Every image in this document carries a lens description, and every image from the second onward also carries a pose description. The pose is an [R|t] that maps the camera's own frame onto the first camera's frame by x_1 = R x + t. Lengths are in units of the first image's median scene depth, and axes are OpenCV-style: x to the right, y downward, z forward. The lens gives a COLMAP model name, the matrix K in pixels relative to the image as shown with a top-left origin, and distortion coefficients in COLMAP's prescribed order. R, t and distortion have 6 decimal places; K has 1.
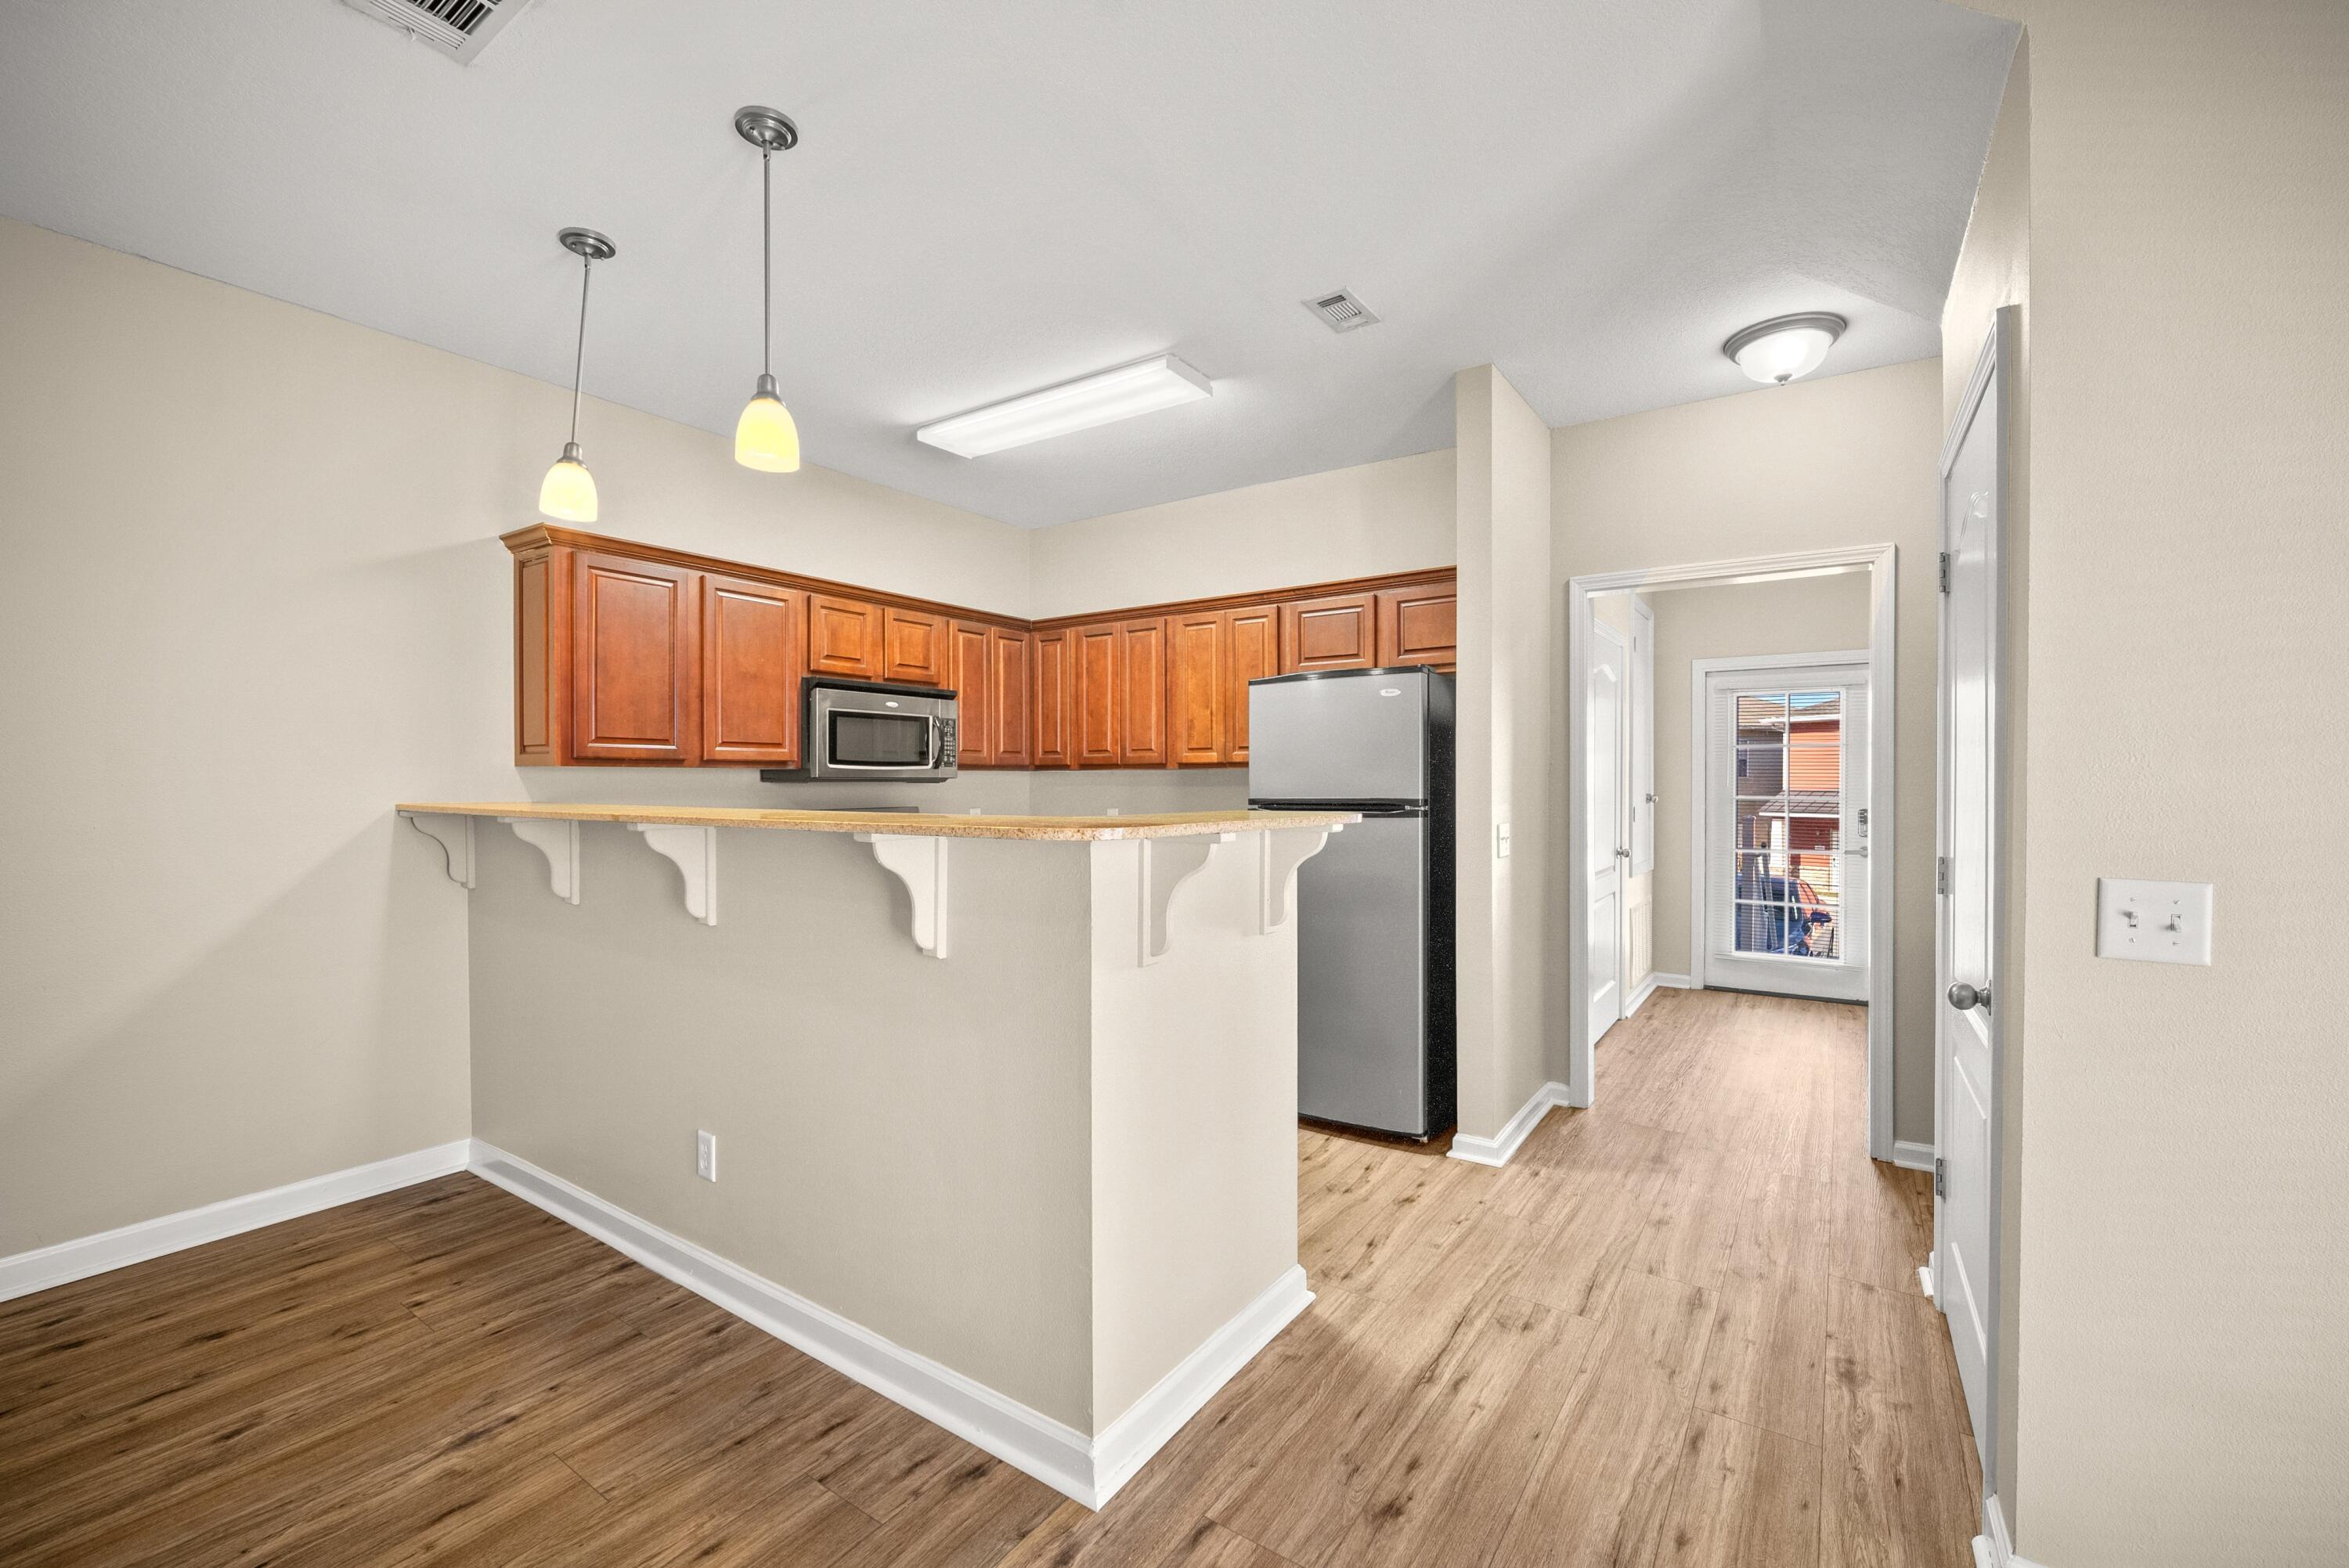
lens RADIAL K [[960.1, 0, 1185.7], [0, 960.1, 791.0], [0, 0, 1]] dist [-0.005836, 0.000037]
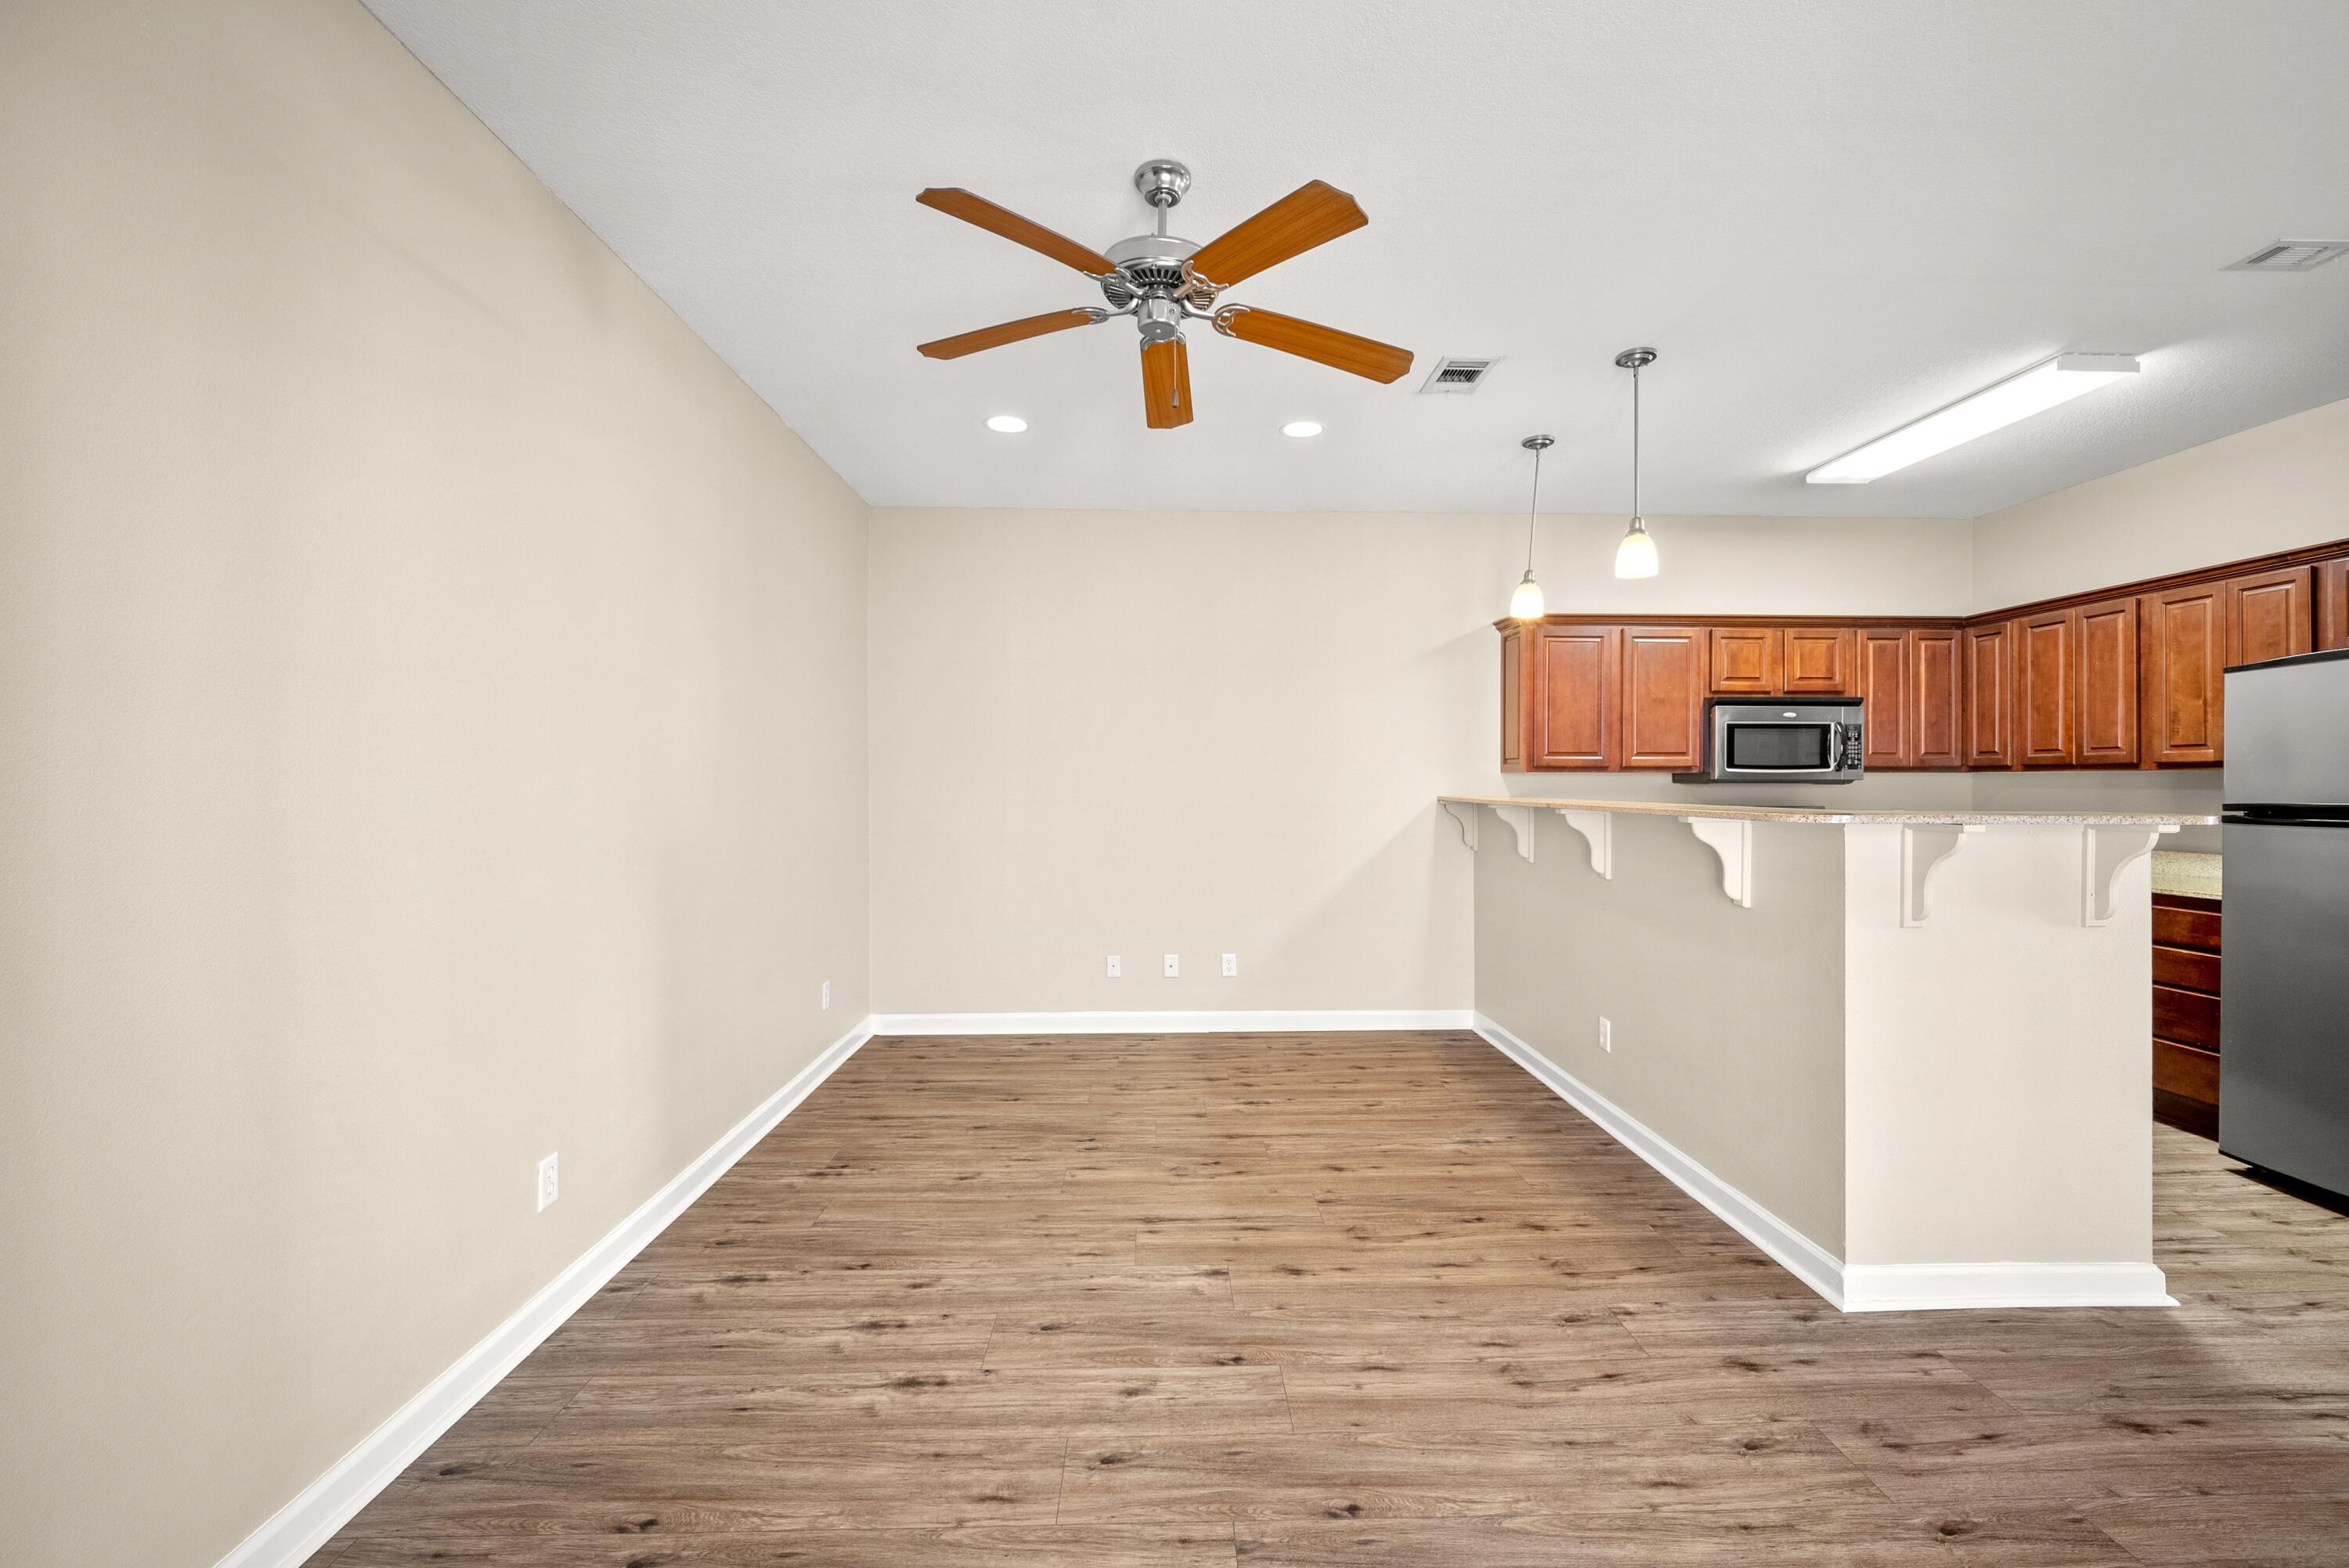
lens RADIAL K [[963.7, 0, 1183.8], [0, 963.7, 780.7], [0, 0, 1]] dist [-0.010857, 0.002680]
pose [[0.587649, -0.000034, -0.809116, 0.318956], [-0.009281, 0.999934, -0.006783, 0.002866], [0.809063, 0.011495, 0.587610, -0.404031]]
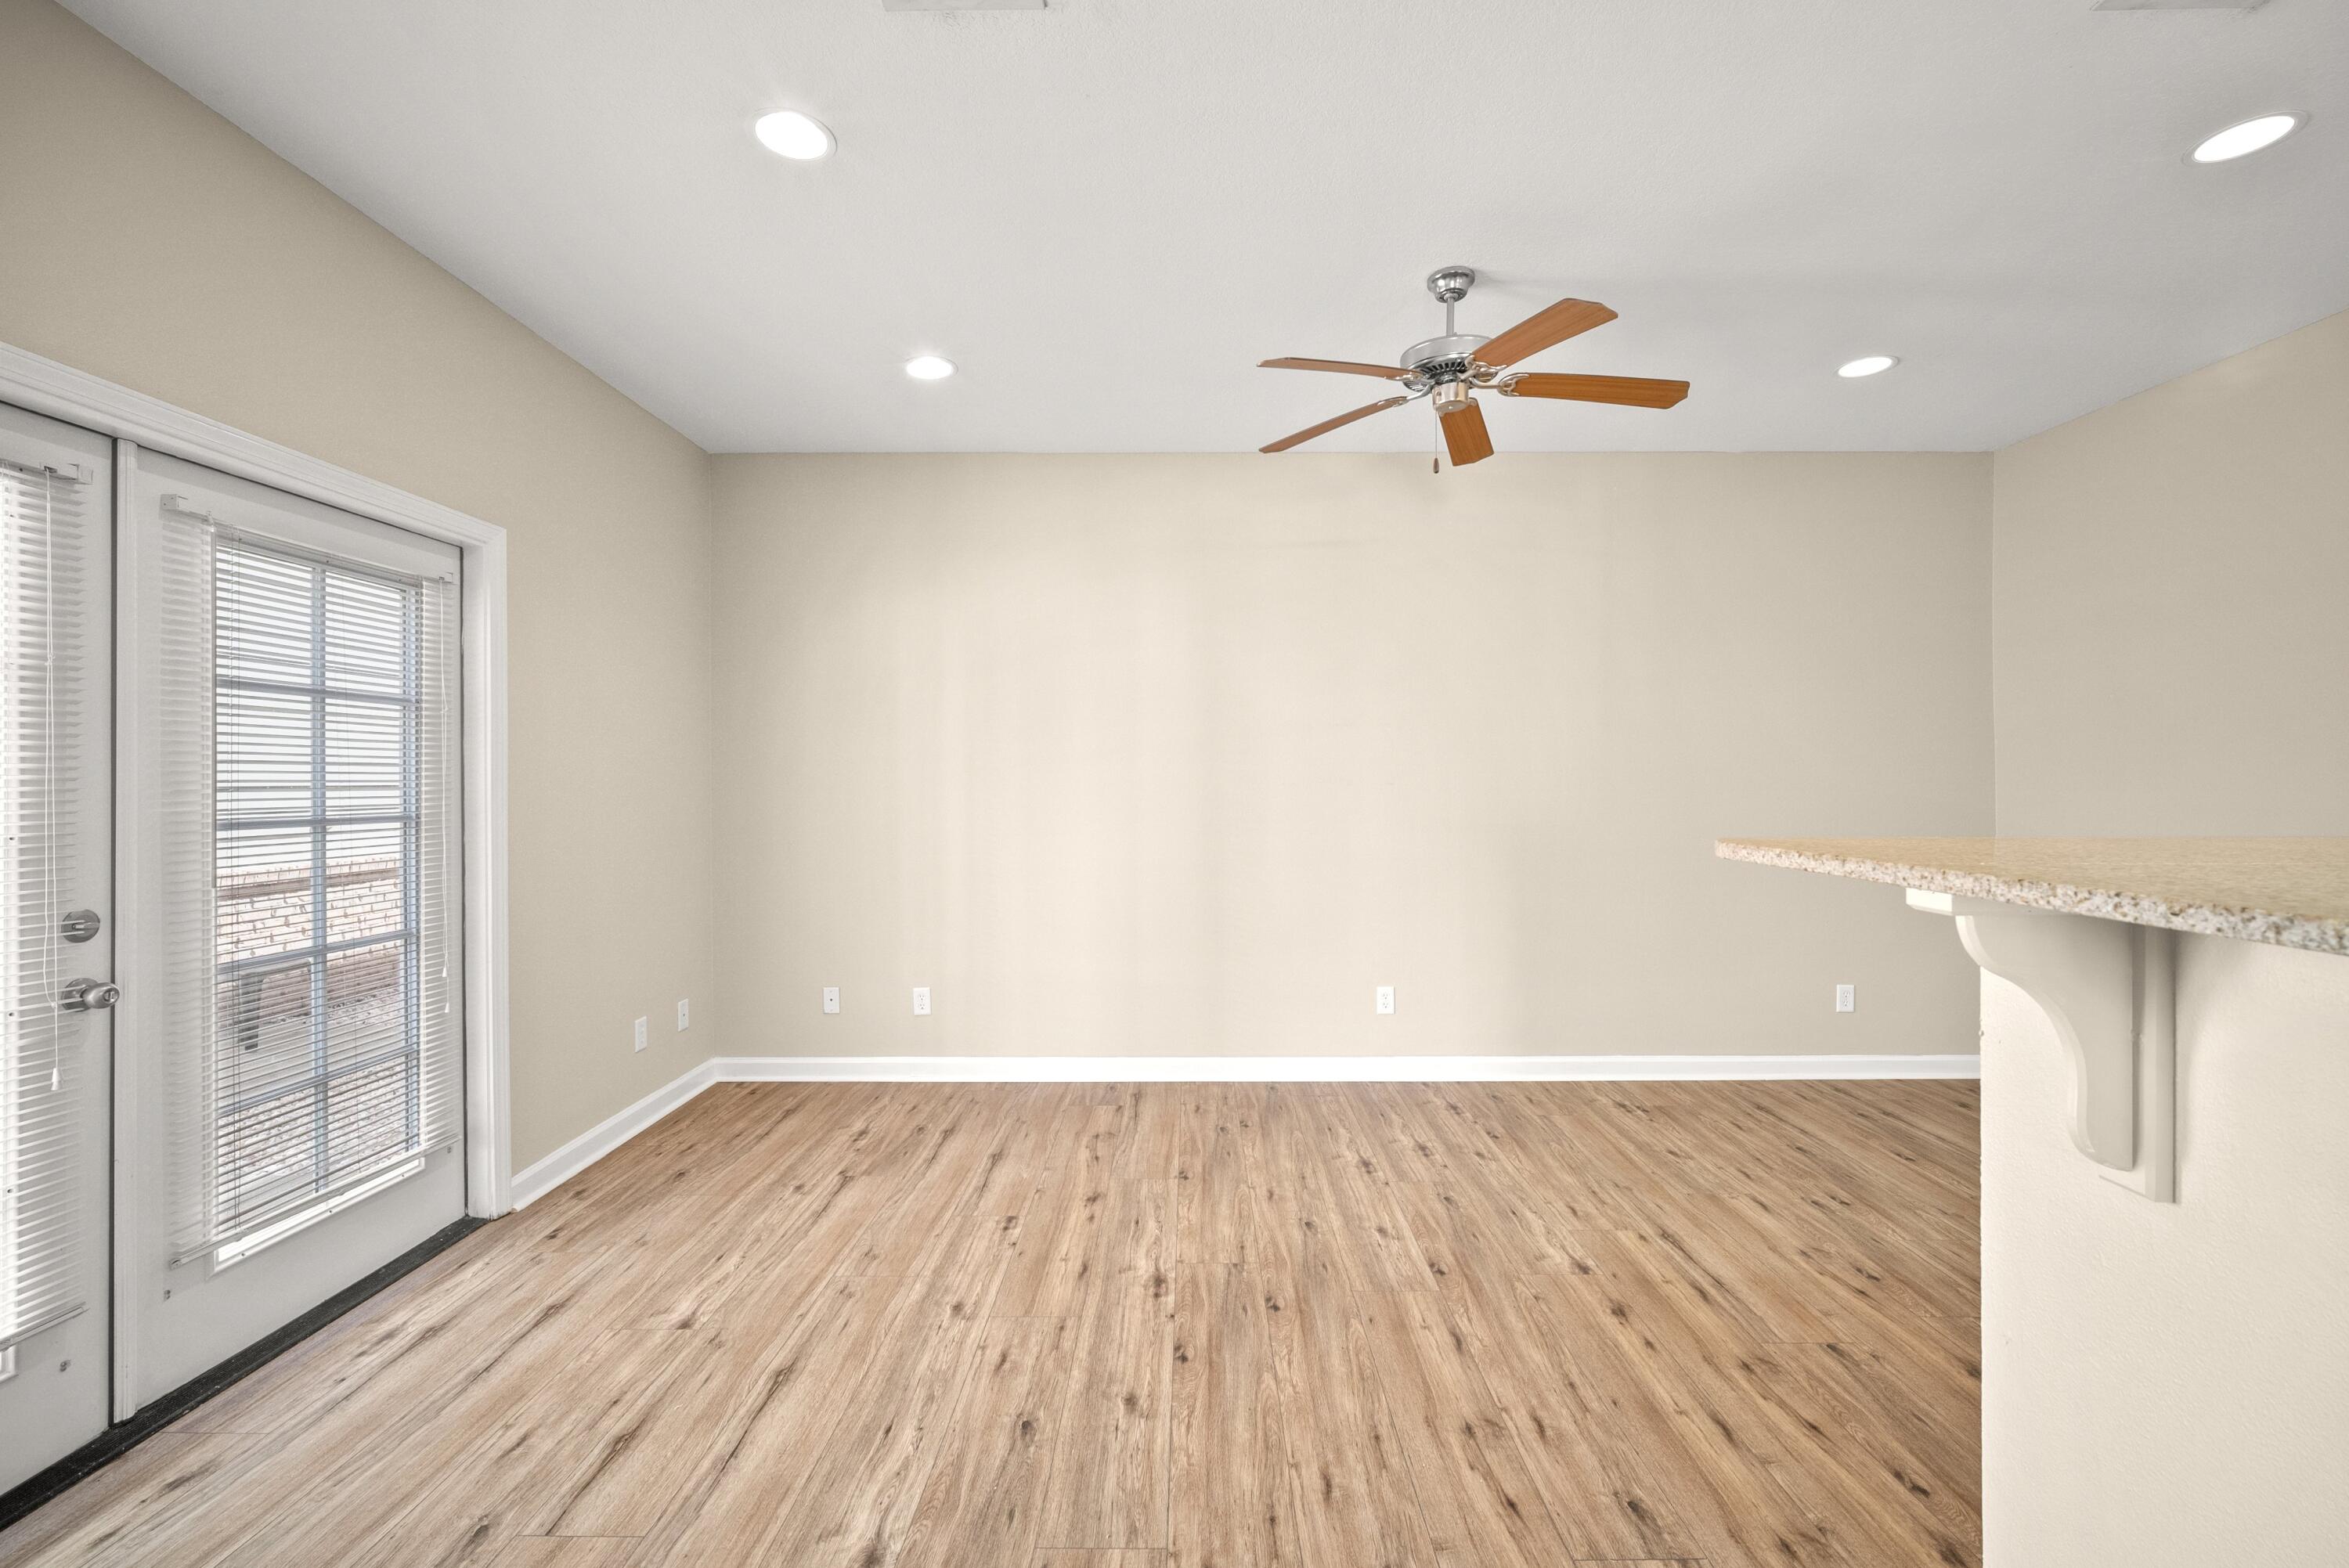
lens RADIAL K [[960.1, 0, 1176.4], [0, 960.1, 784.7], [0, 0, 1]] dist [-0.005836, 0.000037]
pose [[-0.833086, 0.004118, -0.553128, 0.435595], [-0.005002, 0.999875, 0.014977, -0.008574], [0.553120, 0.015244, -0.832962, 0.841060]]
